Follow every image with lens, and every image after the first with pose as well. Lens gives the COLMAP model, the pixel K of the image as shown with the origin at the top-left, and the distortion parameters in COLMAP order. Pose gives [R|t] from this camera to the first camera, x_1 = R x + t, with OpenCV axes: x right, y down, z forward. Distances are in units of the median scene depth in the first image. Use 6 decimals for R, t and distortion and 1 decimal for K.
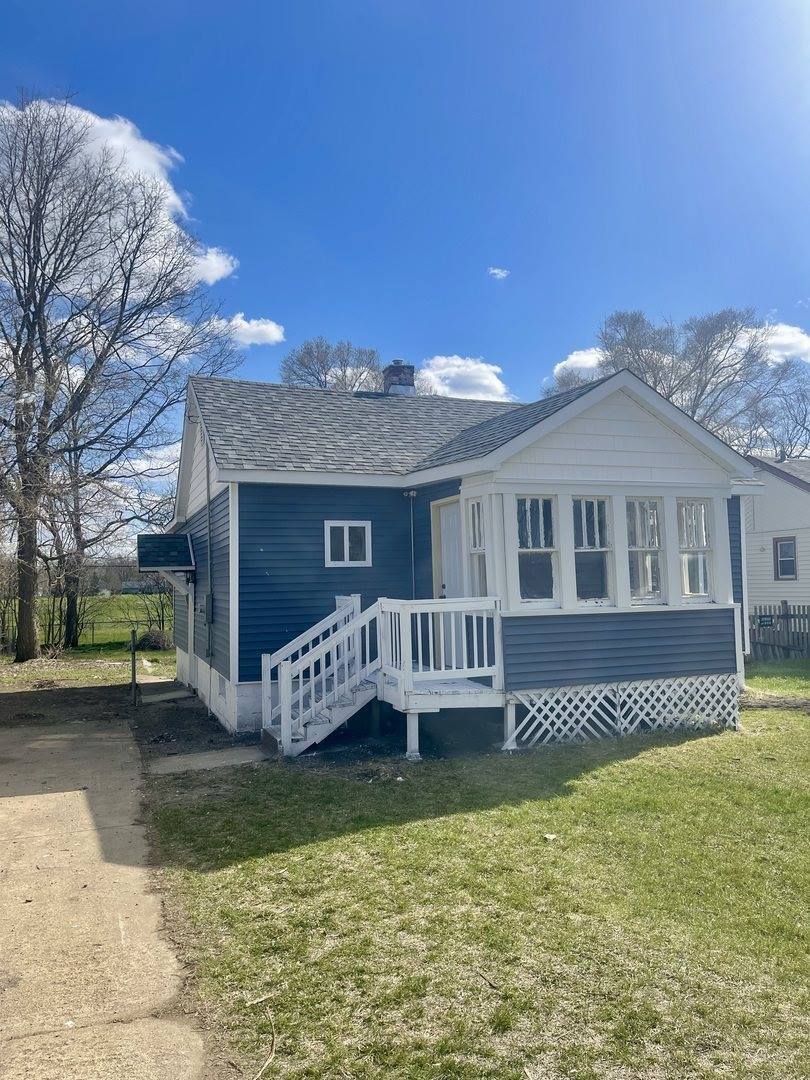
lens RADIAL K [[790.0, 0, 403.4], [0, 790.0, 518.7], [0, 0, 1]] dist [0.009233, 0.000931]
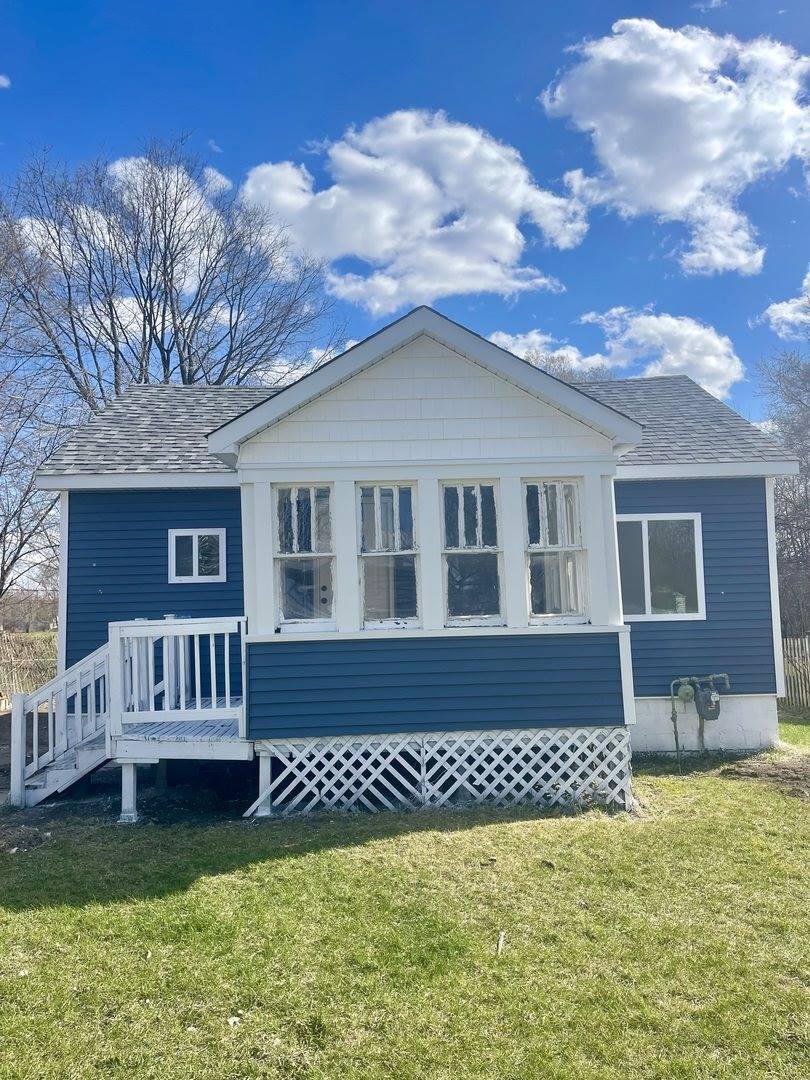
lens RADIAL K [[800.1, 0, 405.0], [0, 800.1, 540.0], [0, 0, 1]] dist [0.056138, -0.063068]
pose [[0.946152, -0.035236, -0.321801, 0.501192], [0.035451, 0.999358, -0.005194, 0.032250], [0.321777, -0.006494, 0.946793, 0.293919]]
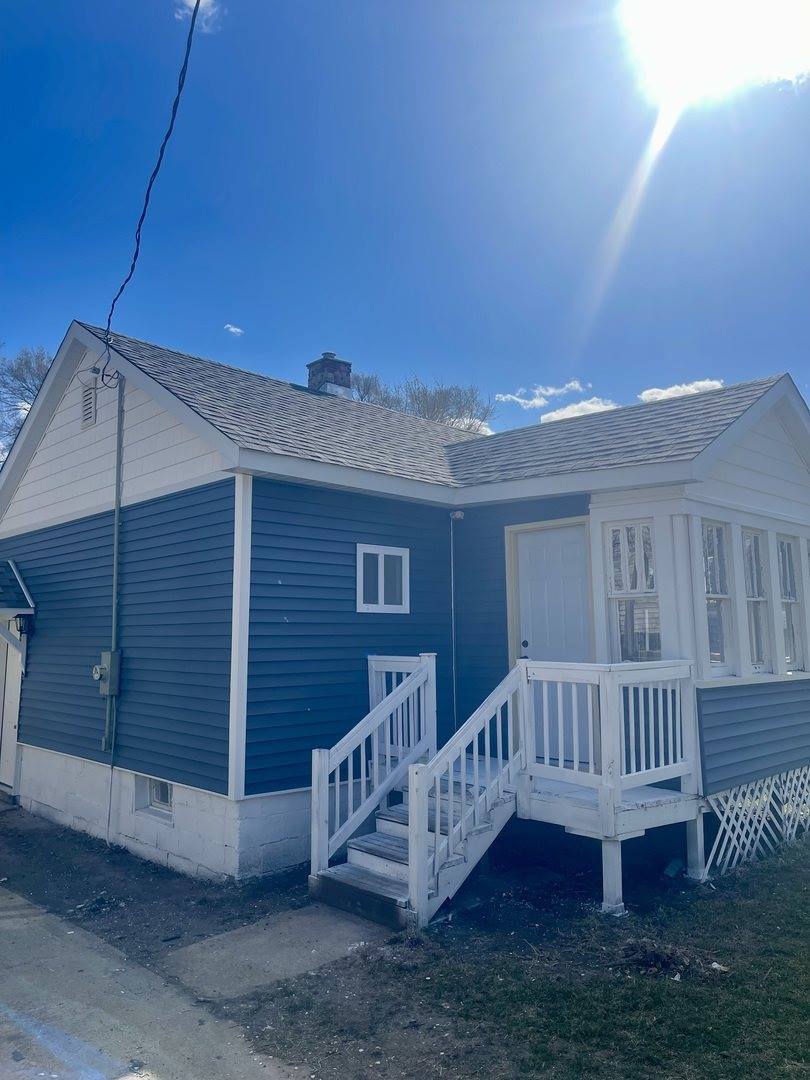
lens RADIAL K [[800.1, 0, 405.0], [0, 800.1, 540.0], [0, 0, 1]] dist [0.056138, -0.063068]
pose [[0.927444, 0.063077, 0.368603, -0.370394], [-0.045844, 0.997415, -0.055333, 0.041731], [-0.371141, 0.034420, 0.927939, 0.403668]]
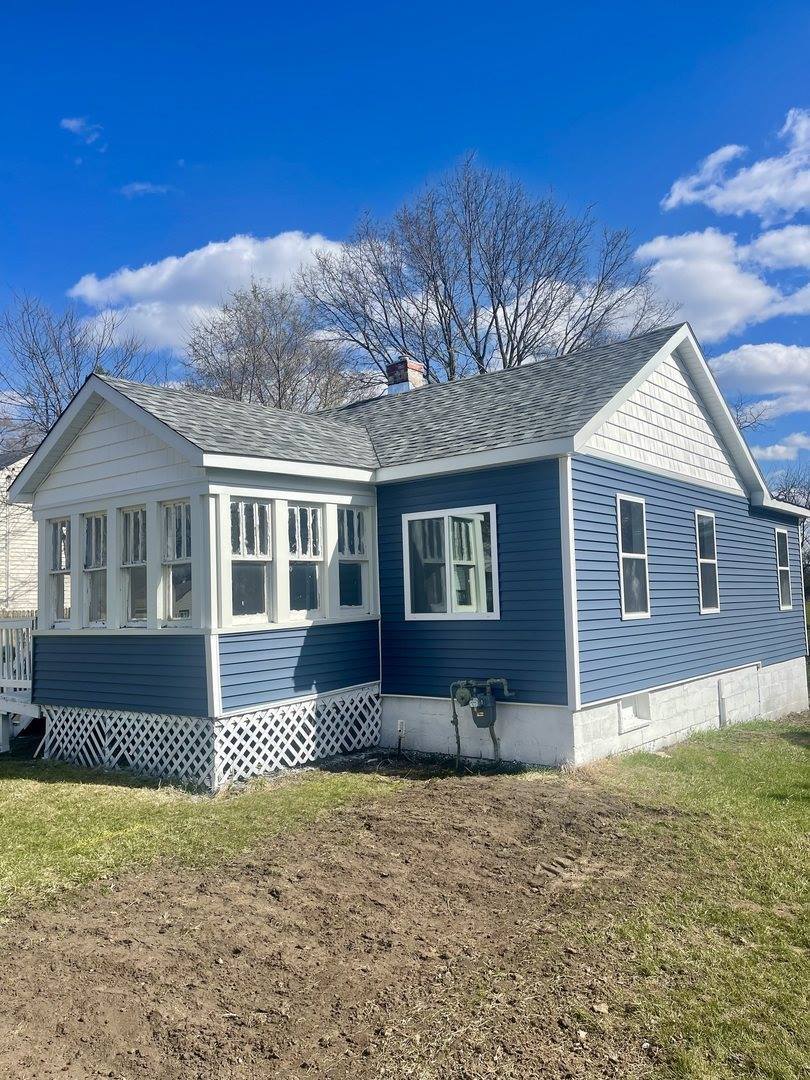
lens RADIAL K [[832.6, 0, 405.0], [0, 832.6, 540.0], [0, 0, 1]] dist [0.114301, 0.001571]
pose [[0.521221, -0.047679, -0.852089, 1.319832], [0.087048, 0.996201, -0.002496, 0.041308], [0.848971, -0.072872, 0.523391, 0.789989]]
